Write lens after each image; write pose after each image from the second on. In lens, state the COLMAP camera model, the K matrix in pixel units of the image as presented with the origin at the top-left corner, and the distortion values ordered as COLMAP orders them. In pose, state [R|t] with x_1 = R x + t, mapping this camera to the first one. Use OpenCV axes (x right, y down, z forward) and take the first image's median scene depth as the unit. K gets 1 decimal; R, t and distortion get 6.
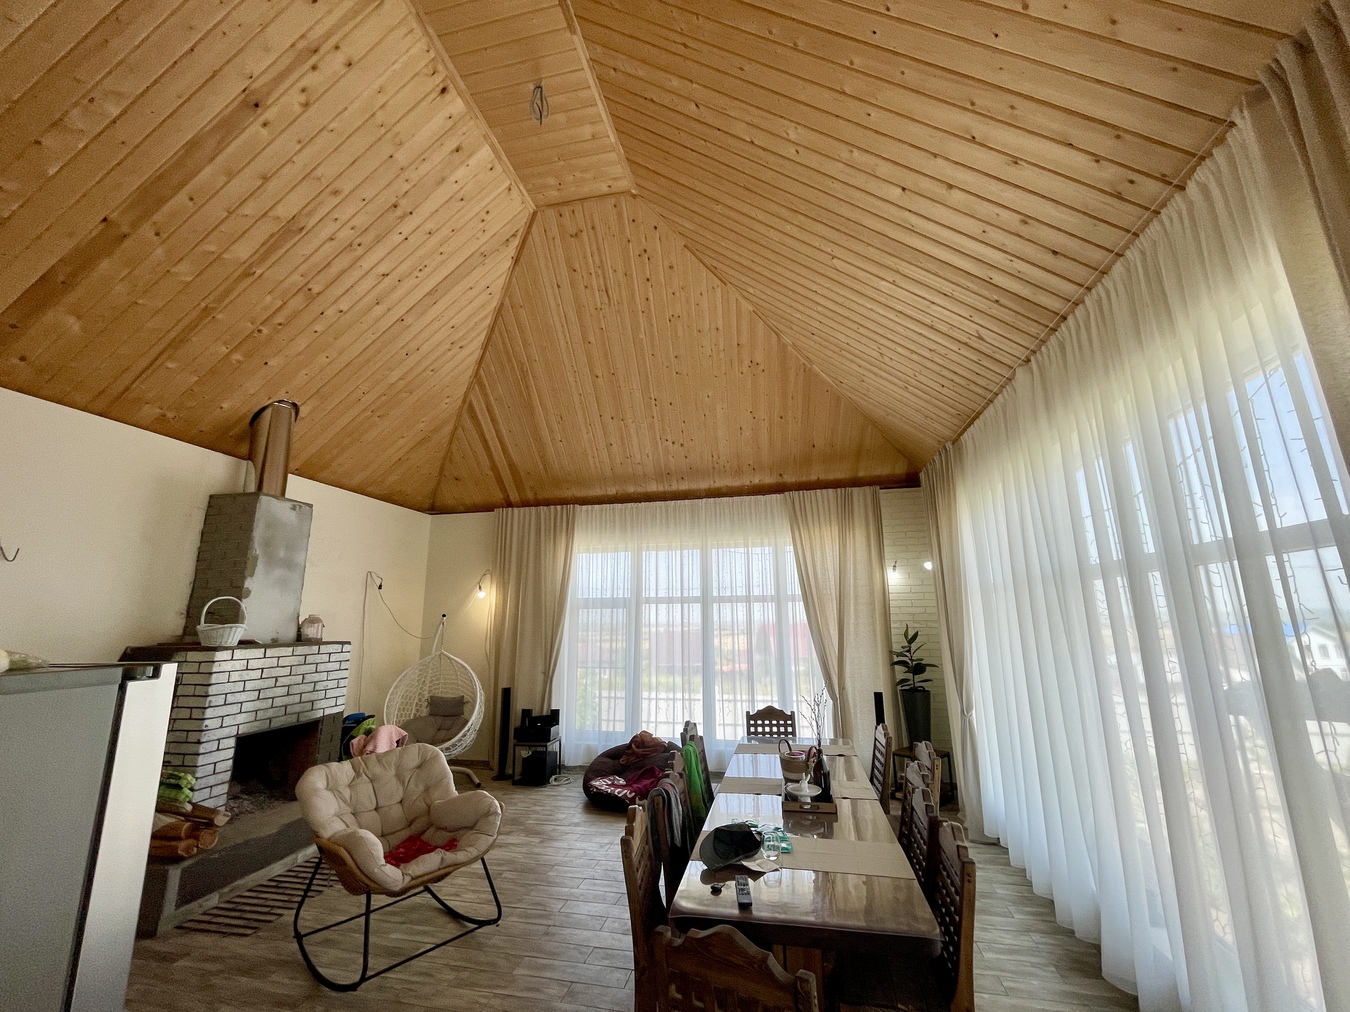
lens RADIAL K [[547.7, 0, 678.4], [0, 547.7, 508.2], [0, 0, 1]] dist [-0.000925, 0.001309]
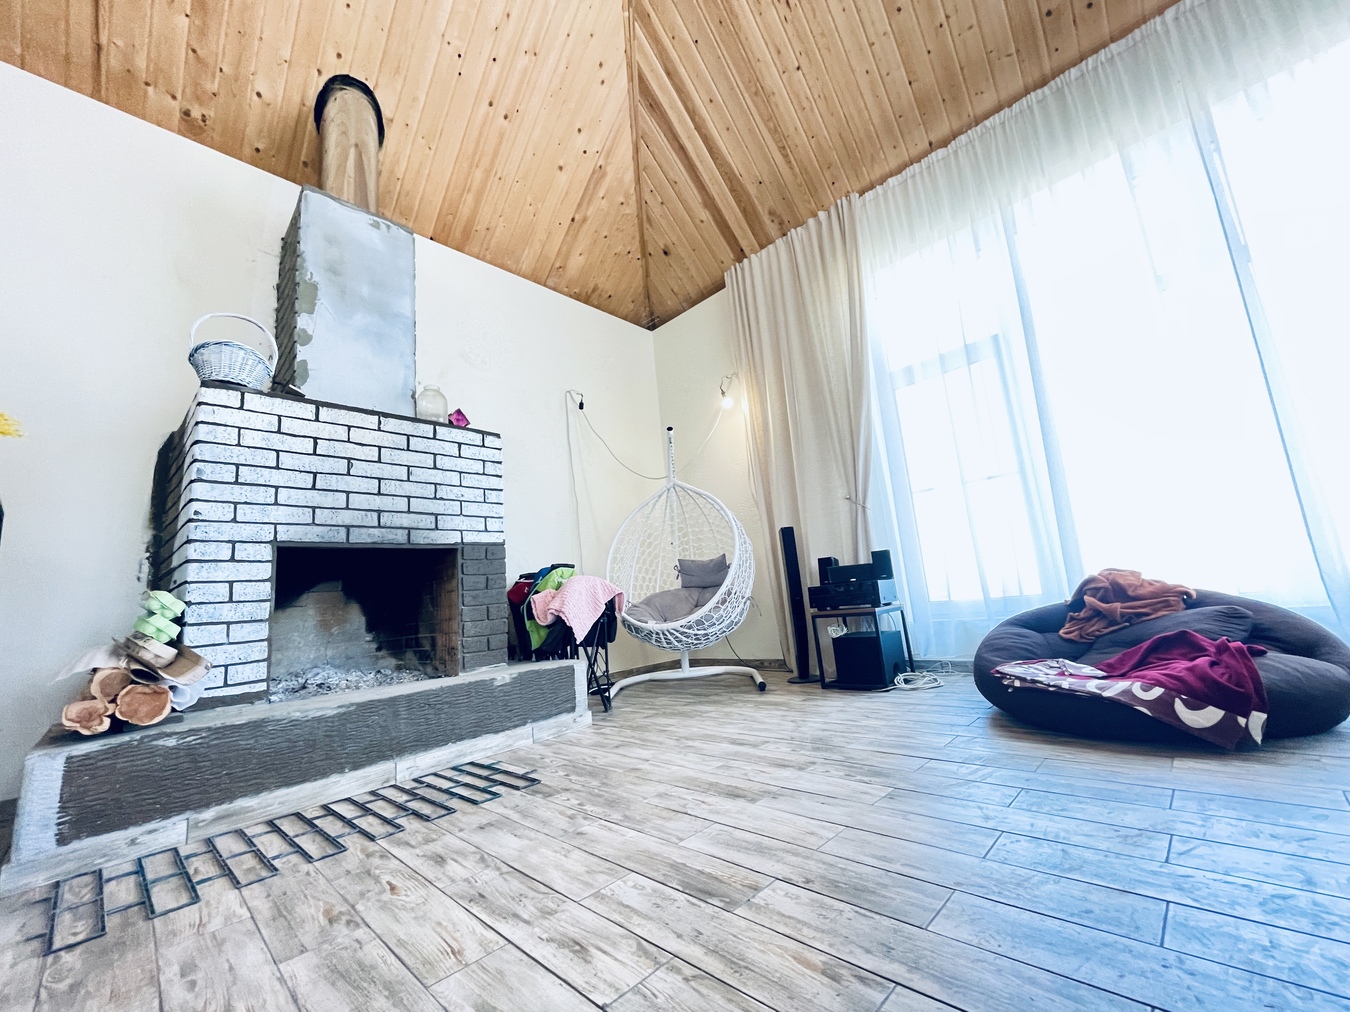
lens RADIAL K [[547.7, 0, 676.2], [0, 547.7, 510.3], [0, 0, 1]] dist [-0.000925, 0.001309]
pose [[0.837005, -0.157840, -0.523936, -0.135937], [0.191990, 0.981334, 0.011075, 0.353621], [0.512408, -0.109860, 0.851686, 0.576884]]
